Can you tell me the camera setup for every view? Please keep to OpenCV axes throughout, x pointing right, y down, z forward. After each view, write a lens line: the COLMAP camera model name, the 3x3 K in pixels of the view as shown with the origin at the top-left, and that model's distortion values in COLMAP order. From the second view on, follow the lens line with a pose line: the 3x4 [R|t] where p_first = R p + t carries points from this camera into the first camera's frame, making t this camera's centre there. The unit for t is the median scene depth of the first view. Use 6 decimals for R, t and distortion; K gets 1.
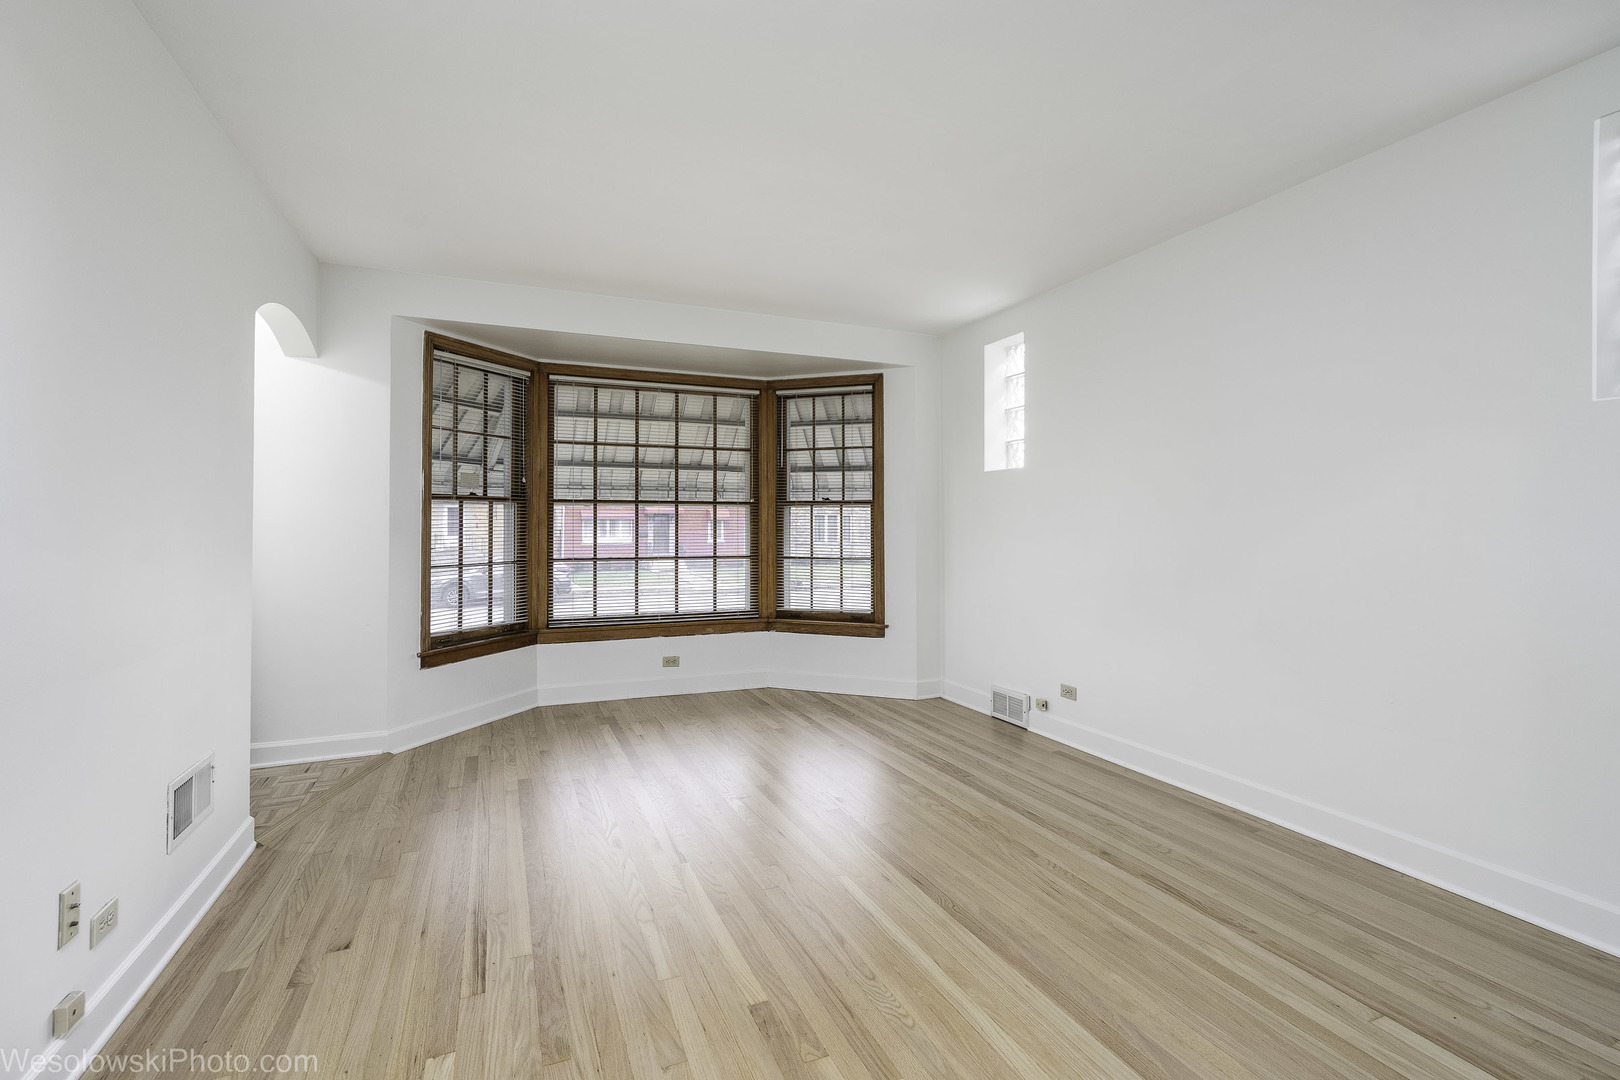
lens RADIAL K [[731.4, 0, 801.7], [0, 731.4, 528.5], [0, 0, 1]] dist [-0.002198, 0.012270]
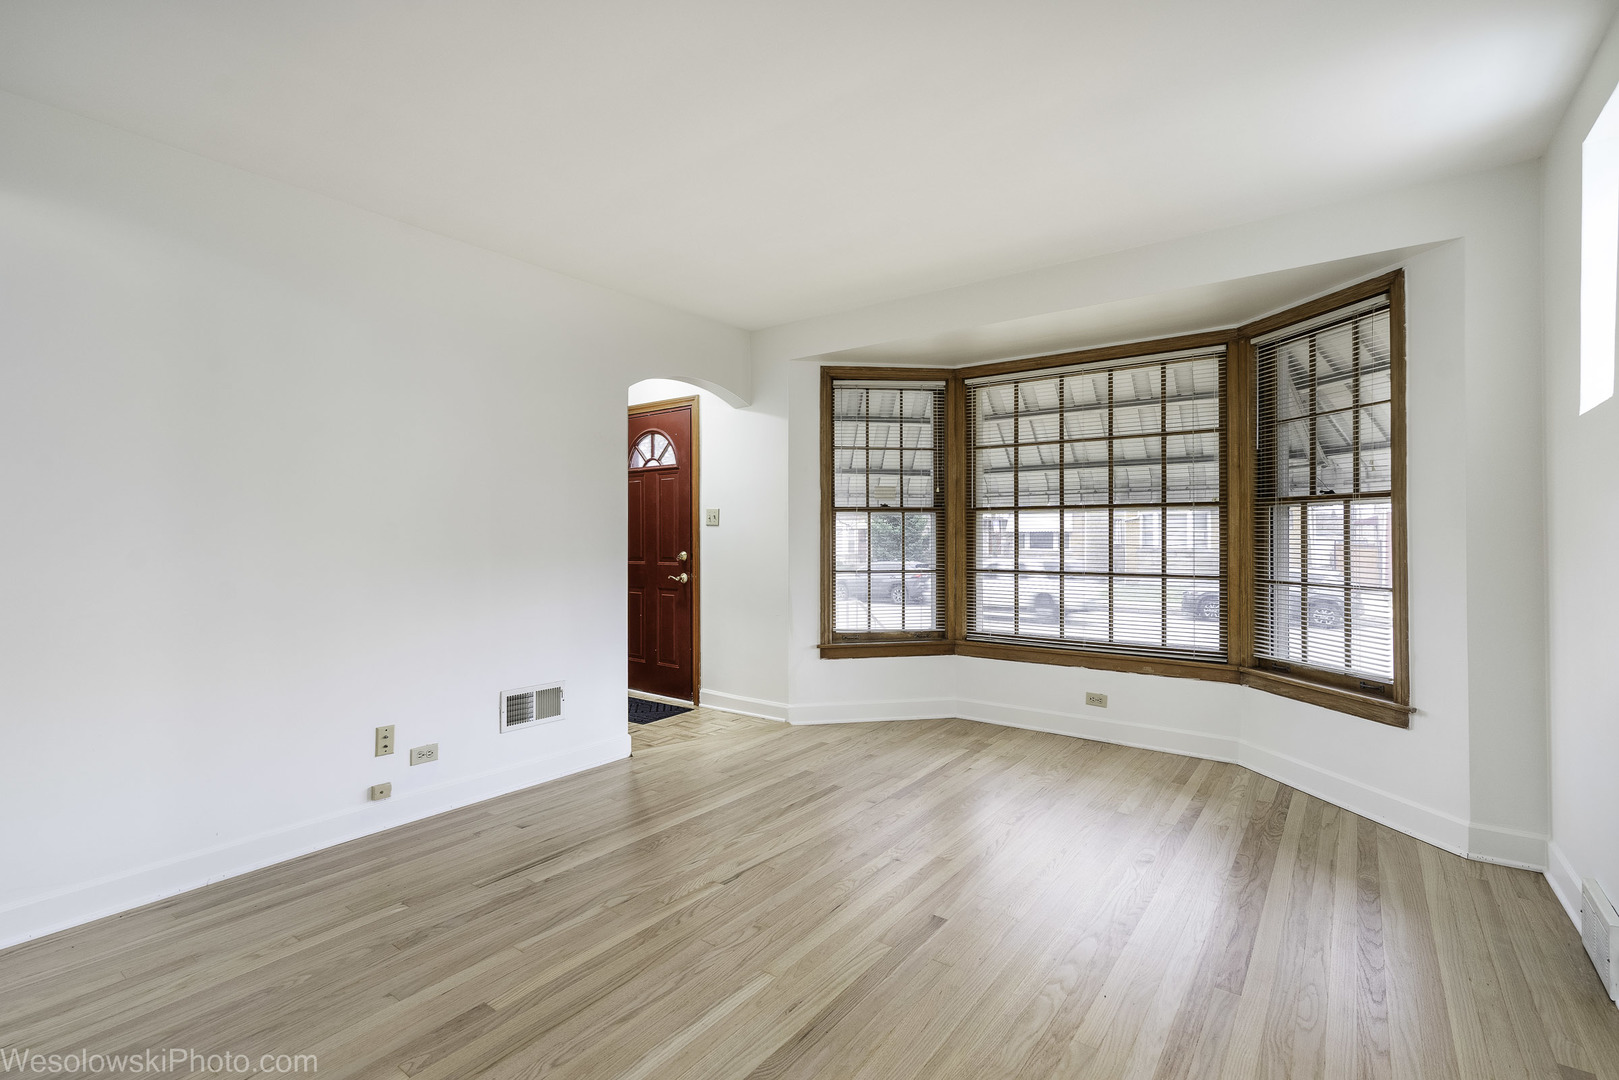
lens RADIAL K [[734.9, 0, 809.5], [0, 734.9, 540.0], [0, 0, 1]] dist [-0.000120, 0.000279]
pose [[0.509184, 0.005038, -0.860643, 0.456432], [0.000593, 0.999981, 0.006205, -0.003957], [0.860657, -0.003670, 0.509172, 0.375059]]
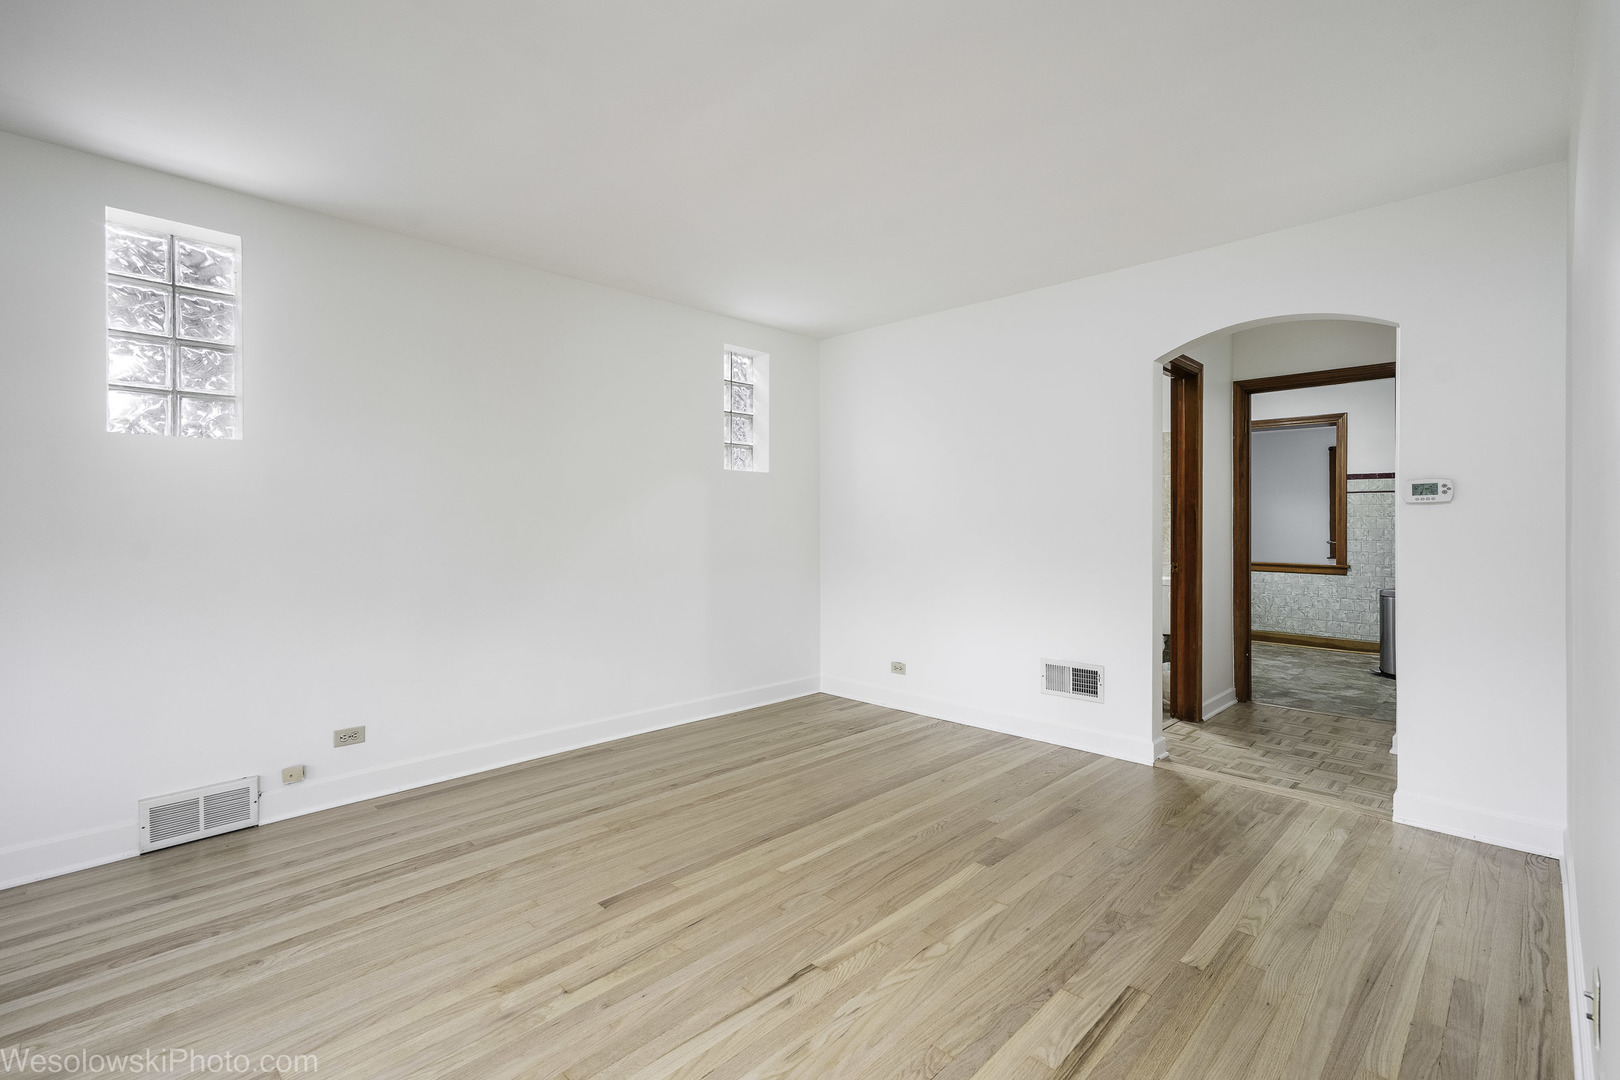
lens RADIAL K [[731.4, 0, 801.7], [0, 731.4, 528.5], [0, 0, 1]] dist [-0.002198, 0.012270]
pose [[-0.375378, -0.001641, 0.926870, -0.540181], [0.005039, 0.999980, 0.003812, -0.004766], [-0.926858, 0.006101, -0.375362, 0.806193]]
